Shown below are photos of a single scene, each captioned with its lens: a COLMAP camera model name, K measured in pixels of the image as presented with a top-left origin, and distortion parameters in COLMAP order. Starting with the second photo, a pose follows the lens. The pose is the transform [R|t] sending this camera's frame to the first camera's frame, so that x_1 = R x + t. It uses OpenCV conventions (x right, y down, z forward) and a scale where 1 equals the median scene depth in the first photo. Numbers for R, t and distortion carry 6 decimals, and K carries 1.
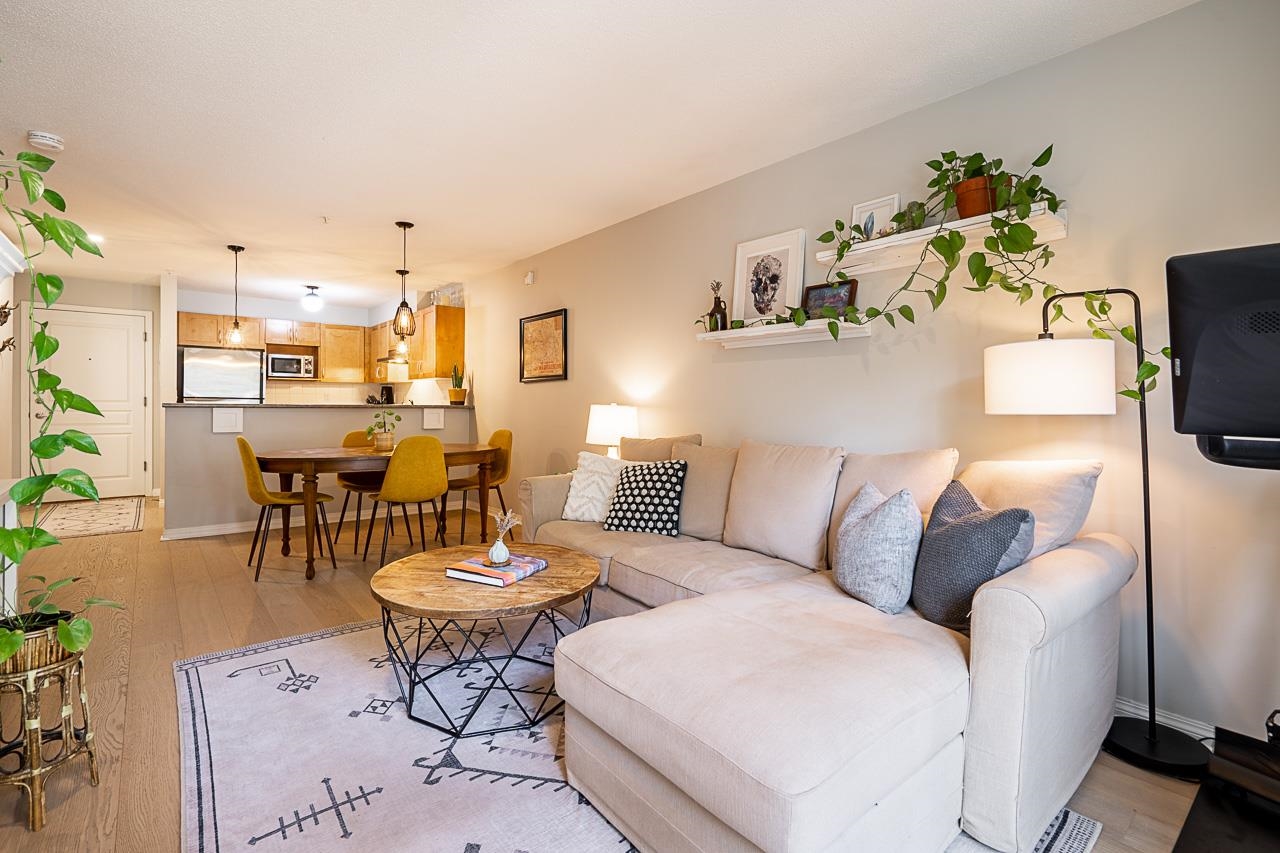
lens RADIAL K [[576.2, 0, 640.0], [0, 576.2, 406.5], [0, 0, 1]] dist [-0.000629, 0.000070]
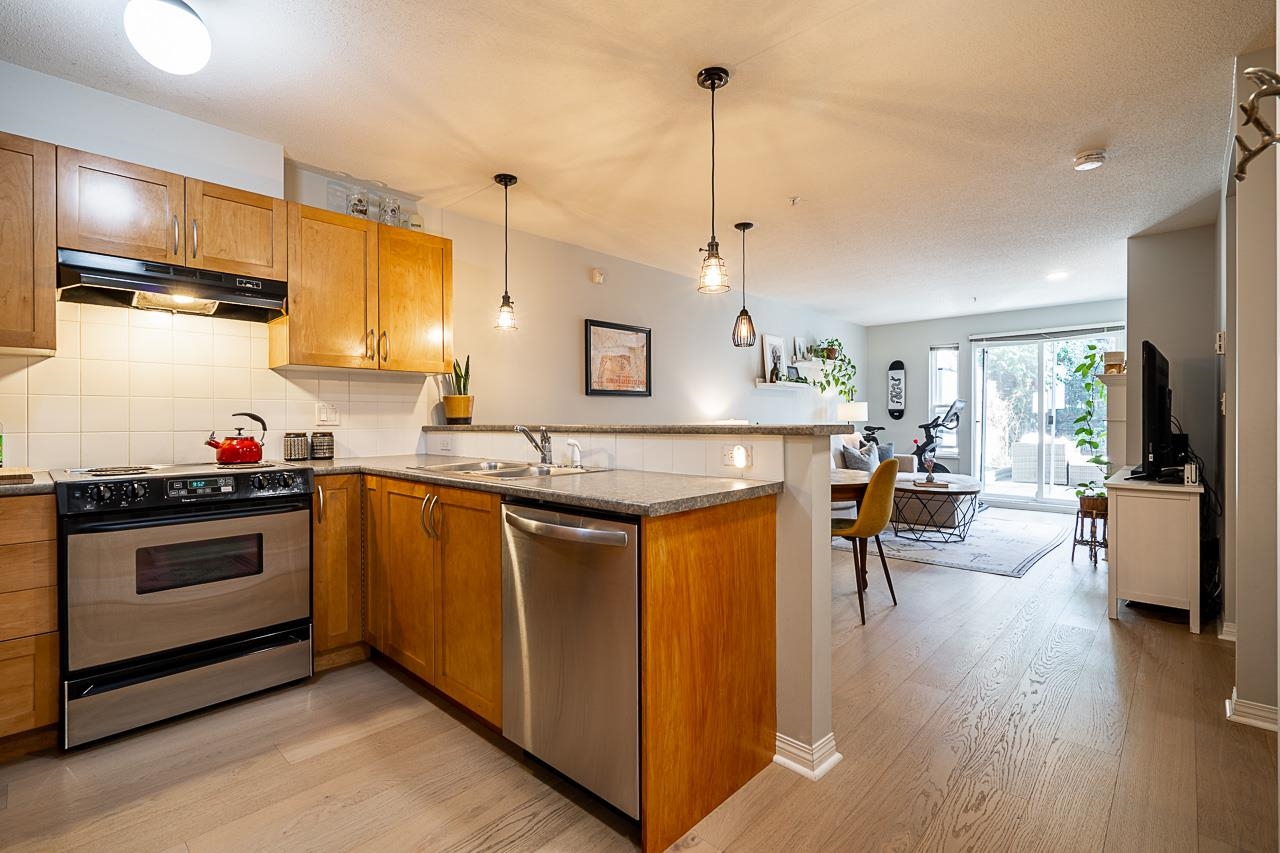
lens RADIAL K [[580.6, 0, 634.4], [0, 580.6, 419.8], [0, 0, 1]] dist [-0.004167, 0.000400]
pose [[-0.104308, -0.007841, 0.994514, -1.154951], [0.006245, 0.999944, 0.008539, -0.012846], [-0.994525, 0.007102, -0.104253, 1.114710]]
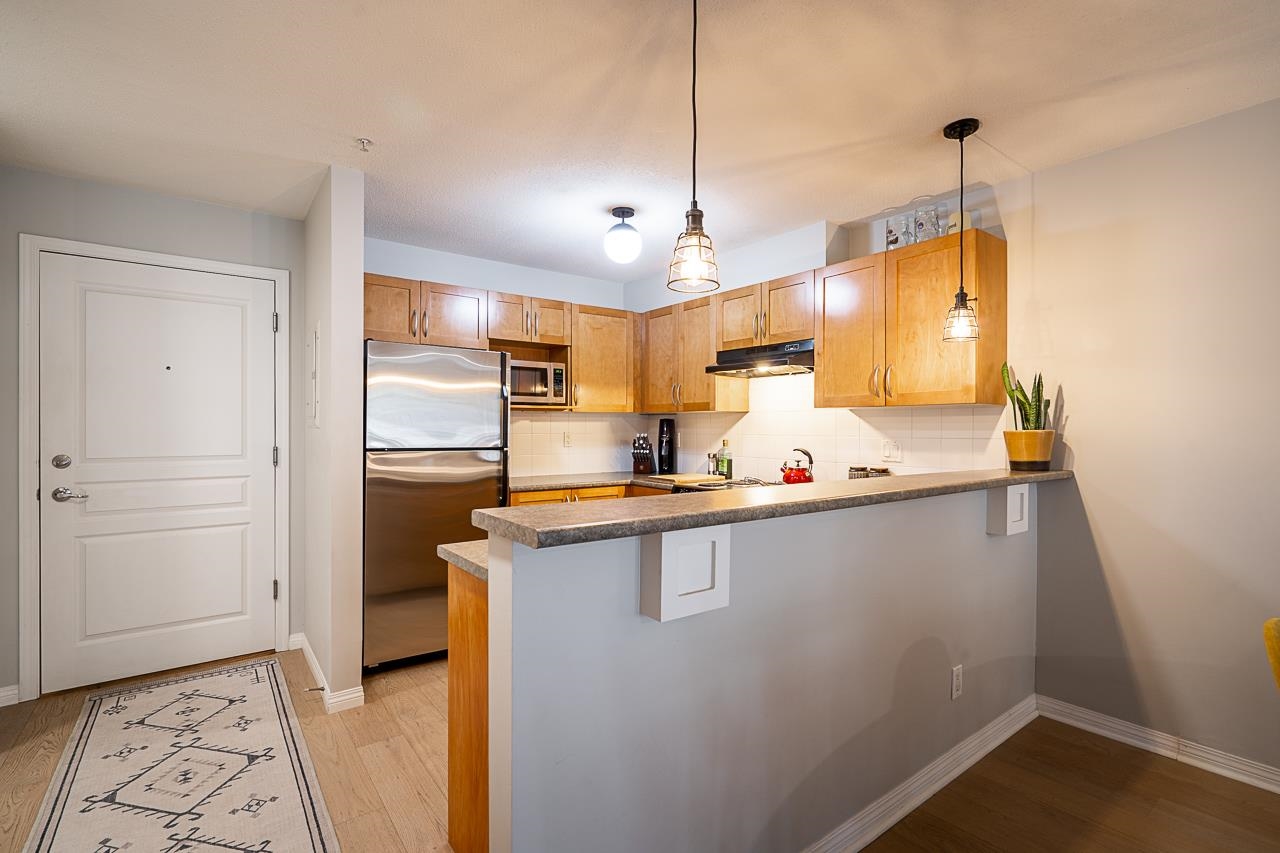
lens RADIAL K [[591.2, 0, 655.0], [0, 591.2, 428.8], [0, 0, 1]] dist [-0.001788, 0.000014]
pose [[0.999155, -0.004159, -0.040890, -0.713678], [0.004005, 0.999985, -0.003861, -0.038969], [0.040905, 0.003694, 0.999156, 0.710144]]
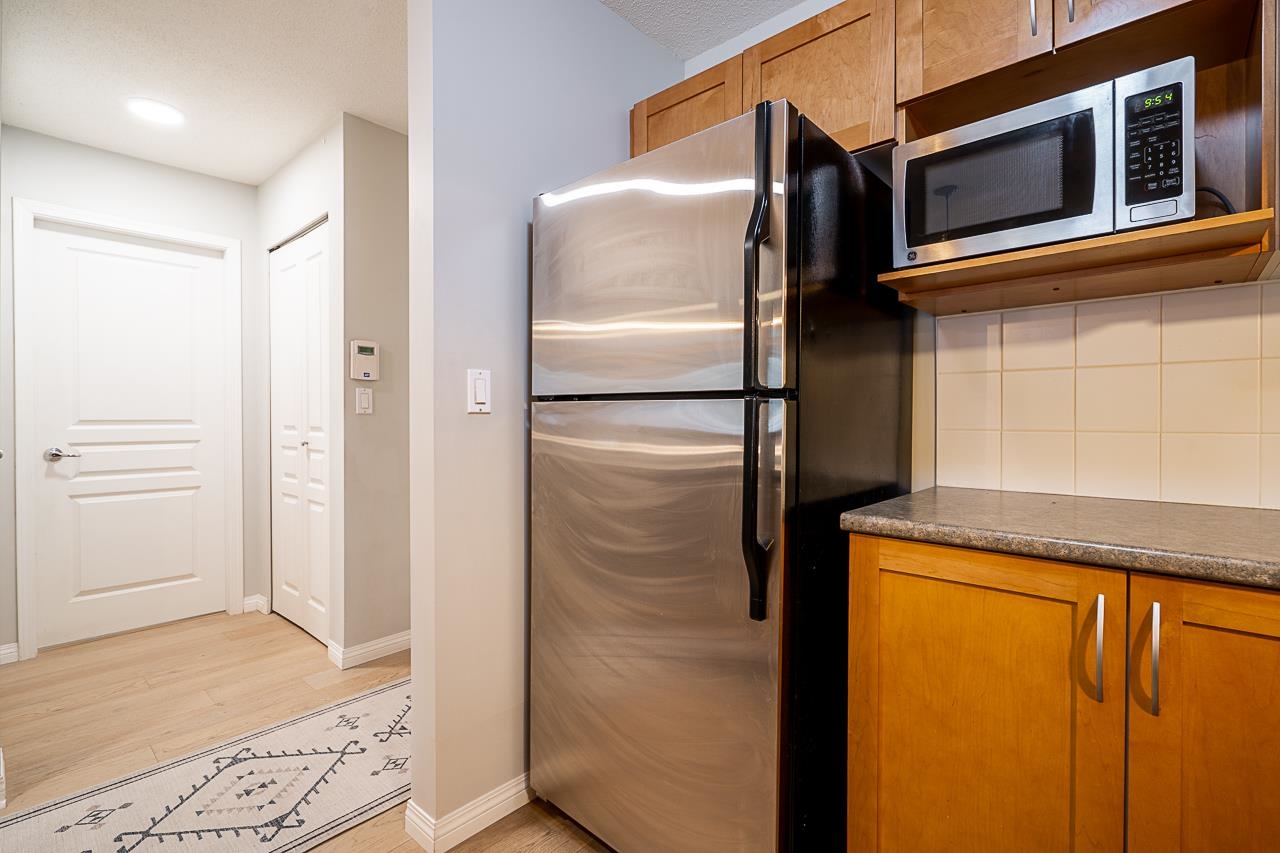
lens RADIAL K [[580.6, 0, 634.4], [0, 580.6, 419.8], [0, 0, 1]] dist [-0.004167, 0.000400]
pose [[0.128415, -0.003387, -0.991715, -0.701162], [-0.002536, 0.999990, -0.003744, -0.007556], [0.991717, 0.002995, 0.128405, 1.321430]]
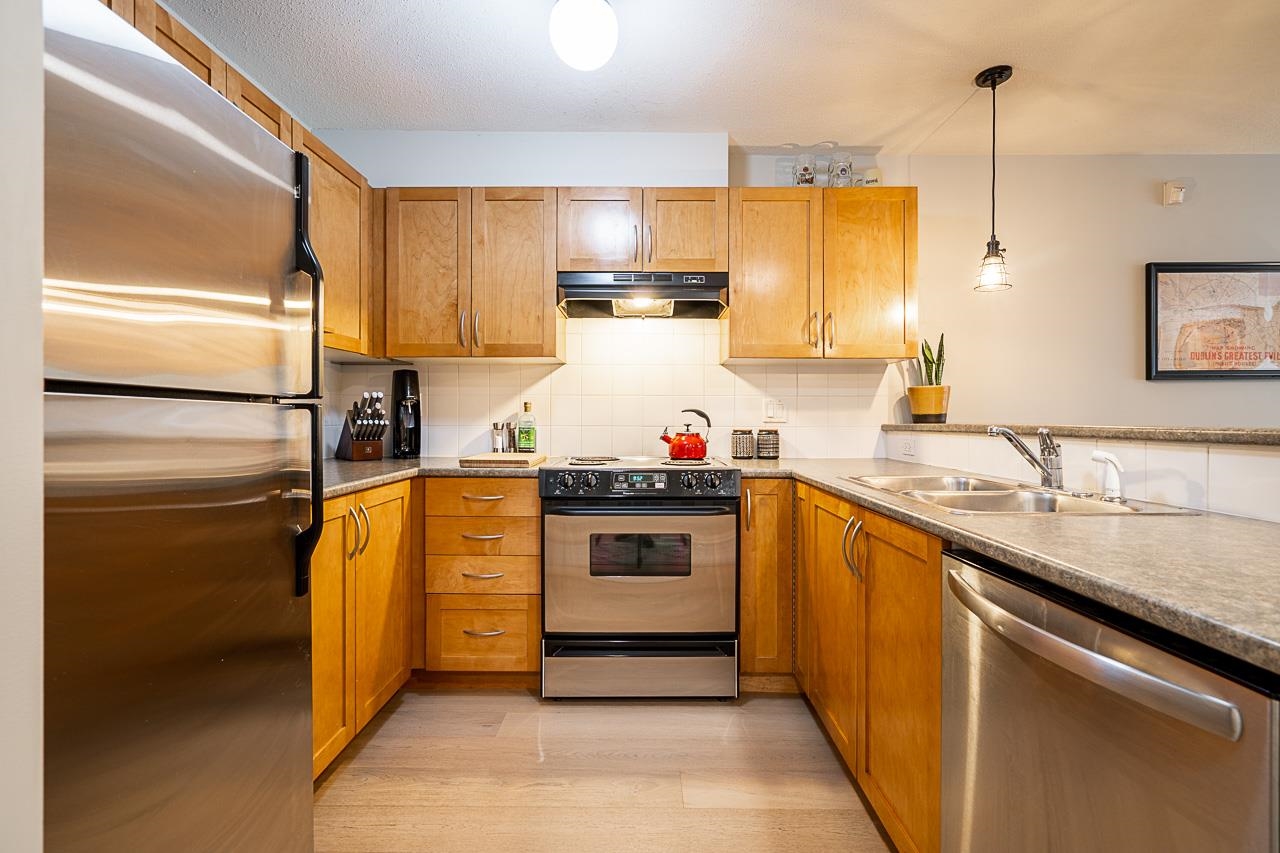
lens RADIAL K [[580.6, 0, 634.4], [0, 580.6, 419.8], [0, 0, 1]] dist [-0.004167, 0.000400]
pose [[0.653994, -0.009841, 0.756436, -1.025394], [0.006457, 0.999952, 0.007427, -0.011380], [-0.756472, 0.000027, 0.654026, 1.103801]]
